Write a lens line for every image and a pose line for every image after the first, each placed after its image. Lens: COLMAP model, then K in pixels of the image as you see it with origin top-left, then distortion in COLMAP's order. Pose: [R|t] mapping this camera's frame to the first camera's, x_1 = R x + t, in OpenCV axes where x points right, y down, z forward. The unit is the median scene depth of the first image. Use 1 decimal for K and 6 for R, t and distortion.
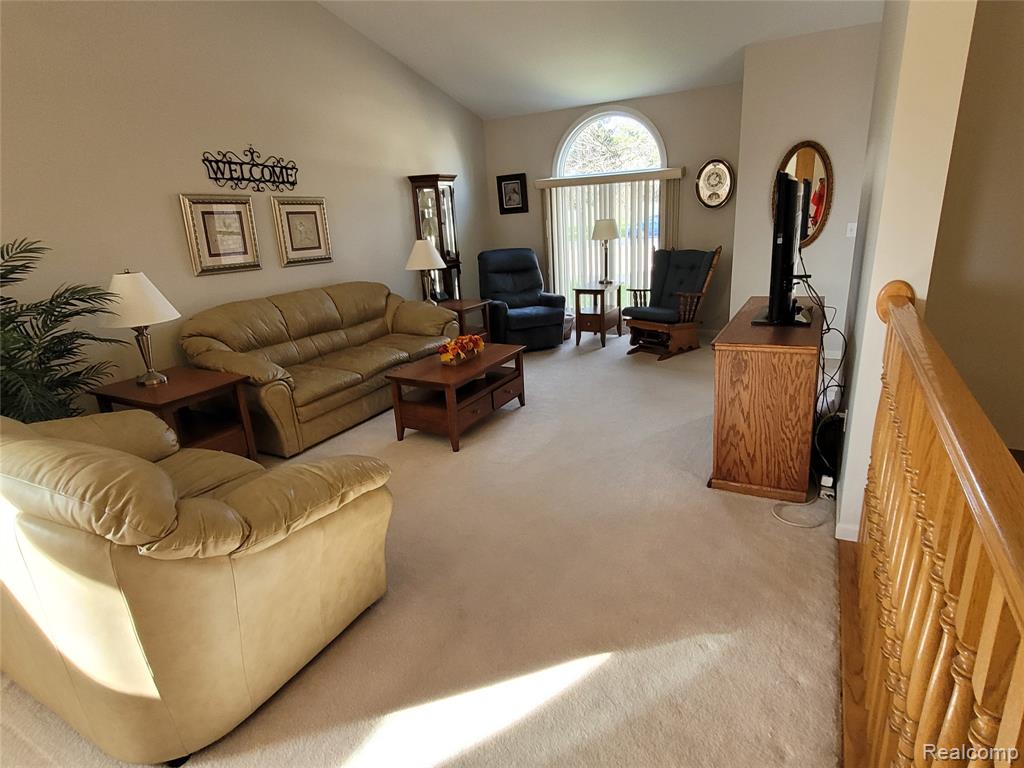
lens RADIAL K [[550.2, 0, 512.0], [0, 550.2, 384.0], [0, 0, 1]] dist [0.002702, -0.000293]
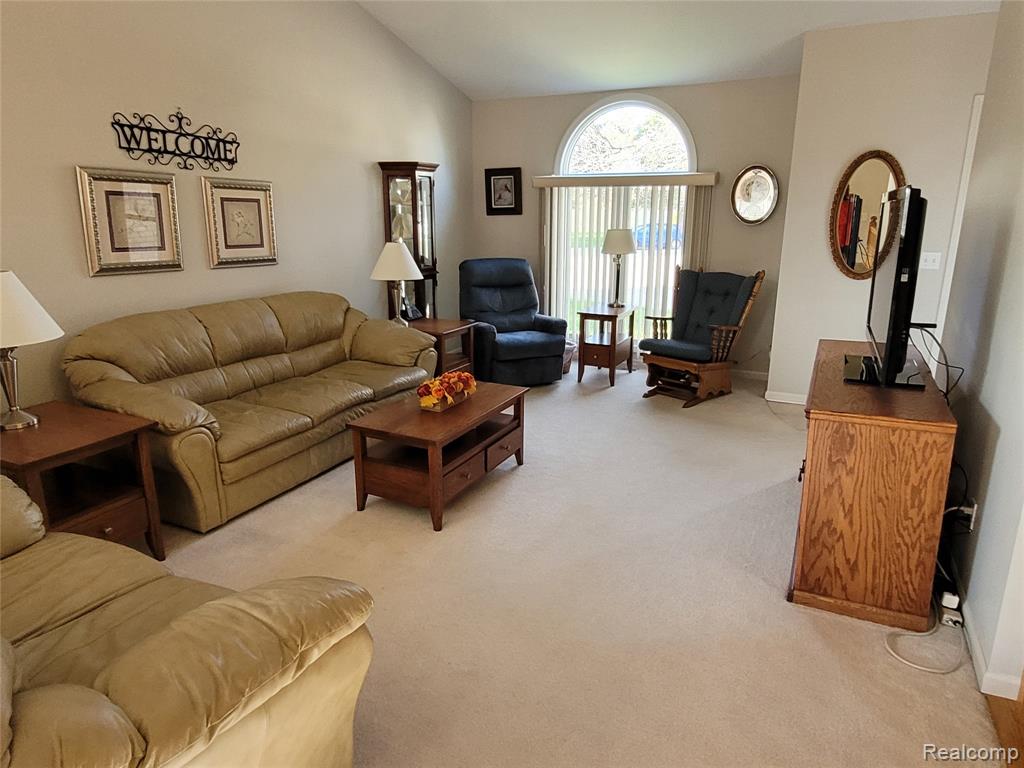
lens RADIAL K [[645.7, 0, 512.0], [0, 645.7, 384.0], [0, 0, 1]] dist [-0.000222, 0.000507]
pose [[0.997373, 0.042992, 0.058307, -0.050797], [-0.040484, 0.998231, -0.043532, -0.033699], [-0.060075, 0.041057, 0.997349, 0.098350]]
